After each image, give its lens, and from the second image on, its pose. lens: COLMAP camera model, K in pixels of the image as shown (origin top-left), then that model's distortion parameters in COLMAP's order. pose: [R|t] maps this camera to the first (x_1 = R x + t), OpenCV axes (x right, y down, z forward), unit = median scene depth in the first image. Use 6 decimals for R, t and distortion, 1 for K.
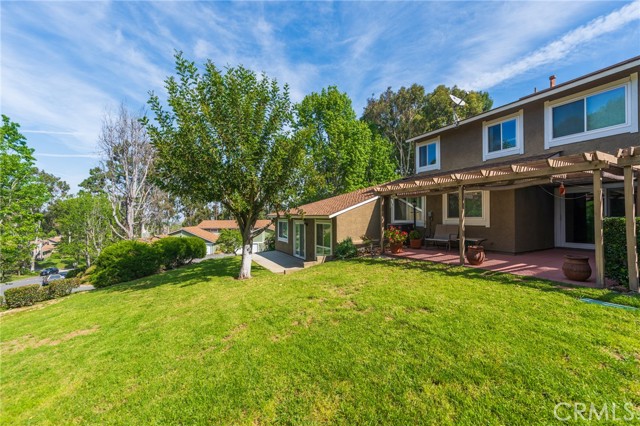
lens RADIAL K [[258.4, 0, 320.8], [0, 258.4, 214.5], [0, 0, 1]] dist [0.001381, 0.000273]
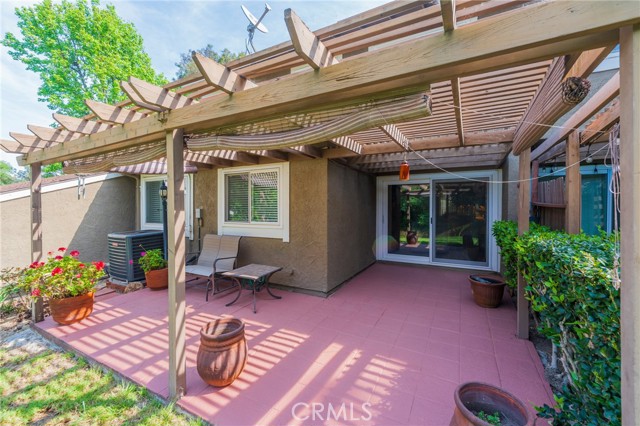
lens RADIAL K [[260.2, 0, 320.1], [0, 260.2, 208.8], [0, 0, 1]] dist [-0.000786, -0.000195]
pose [[0.837590, 0.001034, 0.546298, 0.364700], [-0.009436, 0.999876, 0.012575, -0.021124], [-0.546218, -0.015687, 0.837496, 0.460151]]
